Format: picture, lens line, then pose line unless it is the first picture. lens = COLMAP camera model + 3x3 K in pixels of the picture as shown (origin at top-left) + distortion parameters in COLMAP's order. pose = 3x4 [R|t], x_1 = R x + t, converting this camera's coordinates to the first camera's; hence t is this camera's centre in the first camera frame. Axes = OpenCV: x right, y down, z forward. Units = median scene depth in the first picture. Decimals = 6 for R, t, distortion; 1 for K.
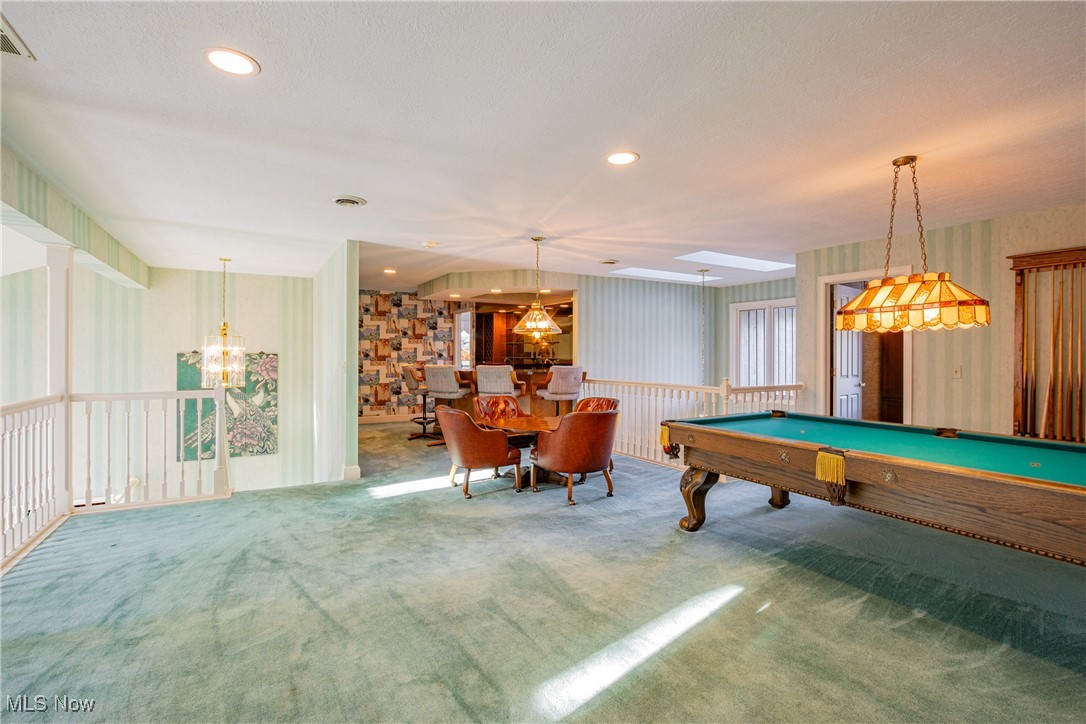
lens RADIAL K [[501.2, 0, 546.0], [0, 501.2, 354.1], [0, 0, 1]] dist [-0.017634, 0.001679]
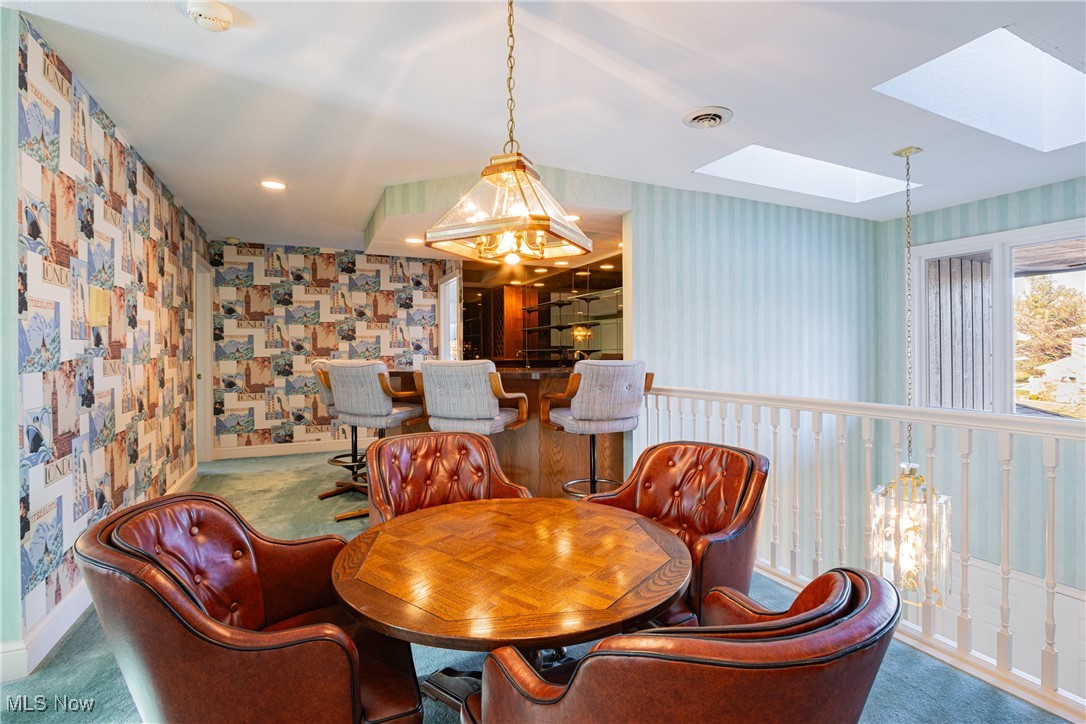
lens RADIAL K [[501.2, 0, 540.8], [0, 501.2, 352.2], [0, 0, 1]] dist [-0.017634, 0.001679]
pose [[0.994836, -0.009442, -0.101051, 0.019135], [0.009431, 0.999955, -0.000592, 0.012852], [0.101052, -0.000364, 0.994881, 0.432068]]
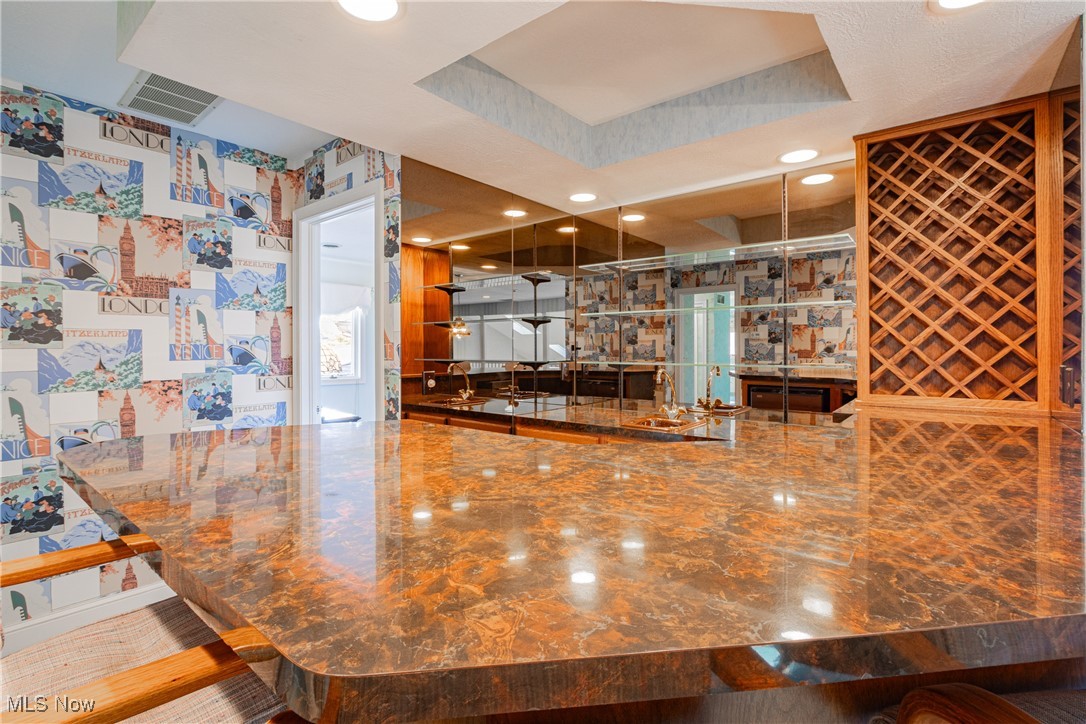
lens RADIAL K [[501.2, 0, 542.6], [0, 501.2, 352.3], [0, 0, 1]] dist [-0.017634, 0.001679]
pose [[0.937660, -0.006742, 0.347488, -0.178519], [0.004784, 0.999967, 0.006490, -0.002334], [-0.347520, -0.004423, 0.937662, 0.802139]]
